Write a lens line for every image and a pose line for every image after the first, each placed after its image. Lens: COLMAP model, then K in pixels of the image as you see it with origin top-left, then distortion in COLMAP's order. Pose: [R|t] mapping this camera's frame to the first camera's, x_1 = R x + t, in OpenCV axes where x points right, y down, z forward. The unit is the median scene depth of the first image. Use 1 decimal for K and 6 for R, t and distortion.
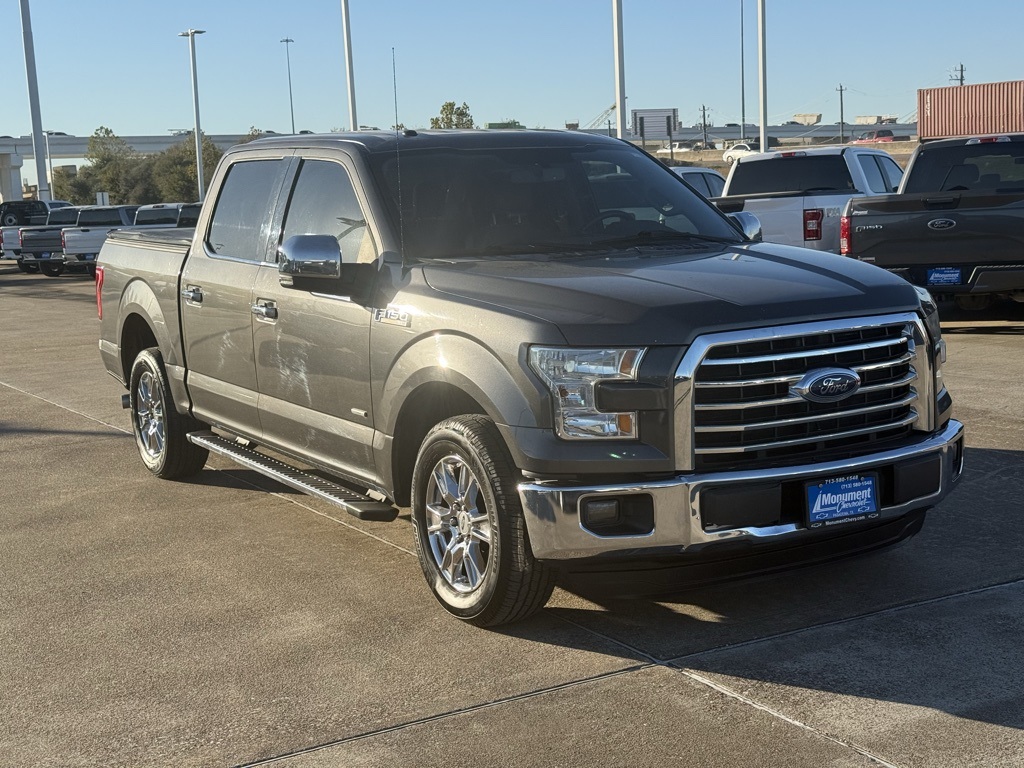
lens RADIAL K [[1432.6, 0, 512.0], [0, 1432.6, 384.0], [0, 0, 1]] dist [0.138365, -0.166552]
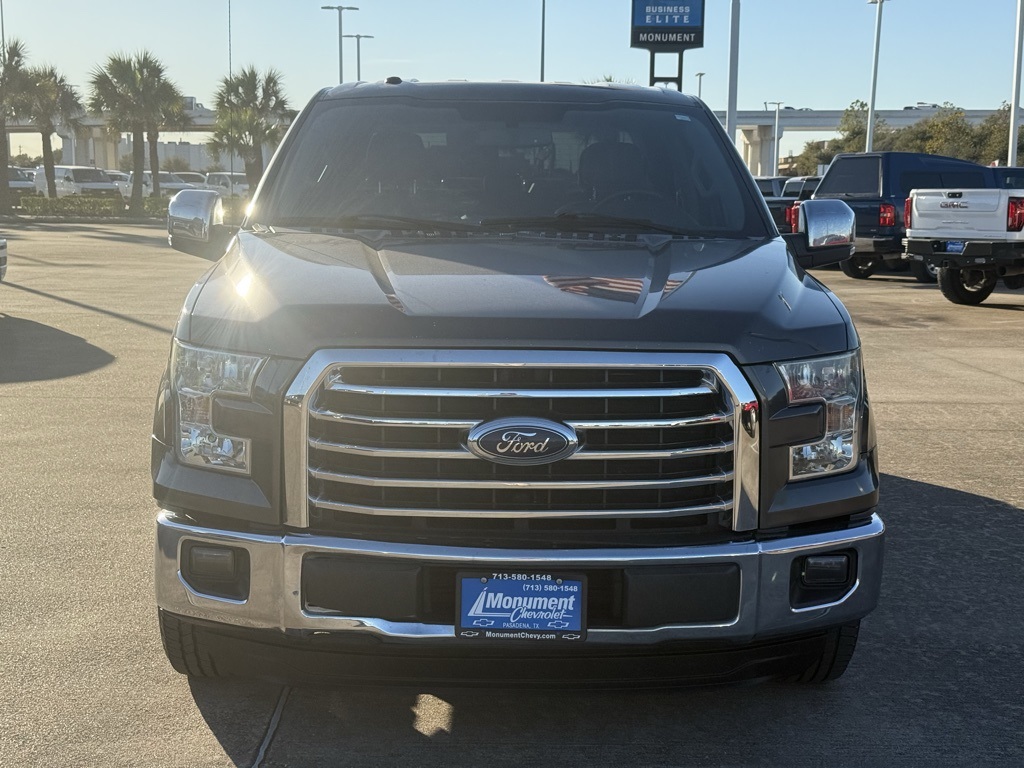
lens RADIAL K [[1432.6, 0, 512.0], [0, 1432.6, 384.0], [0, 0, 1]] dist [0.138365, -0.166552]
pose [[0.866927, 0.123425, -0.482912, 0.545704], [-0.115263, 0.992238, 0.046680, -0.058510], [0.484925, 0.015193, 0.874424, 0.381651]]
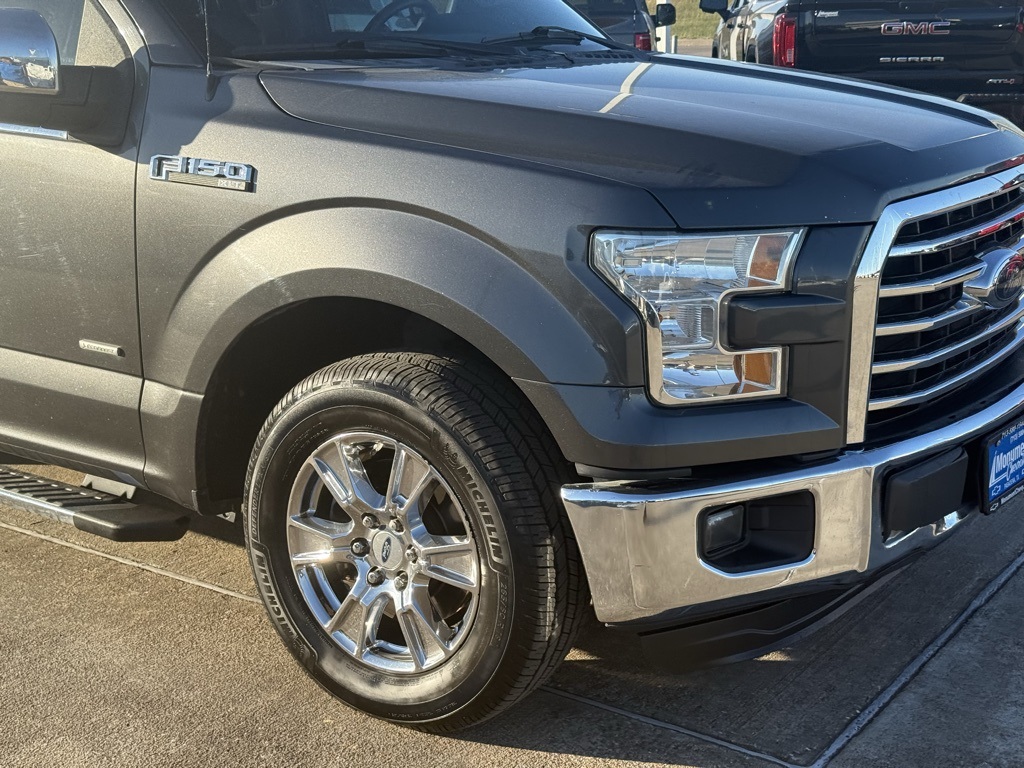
lens RADIAL K [[1432.6, 0, 512.0], [0, 1432.6, 384.0], [0, 0, 1]] dist [0.138365, -0.166552]
pose [[0.904986, -0.070798, 0.419509, -0.231488], [0.022815, 0.992714, 0.118315, -0.032768], [-0.424829, -0.097502, 0.900008, 0.520533]]
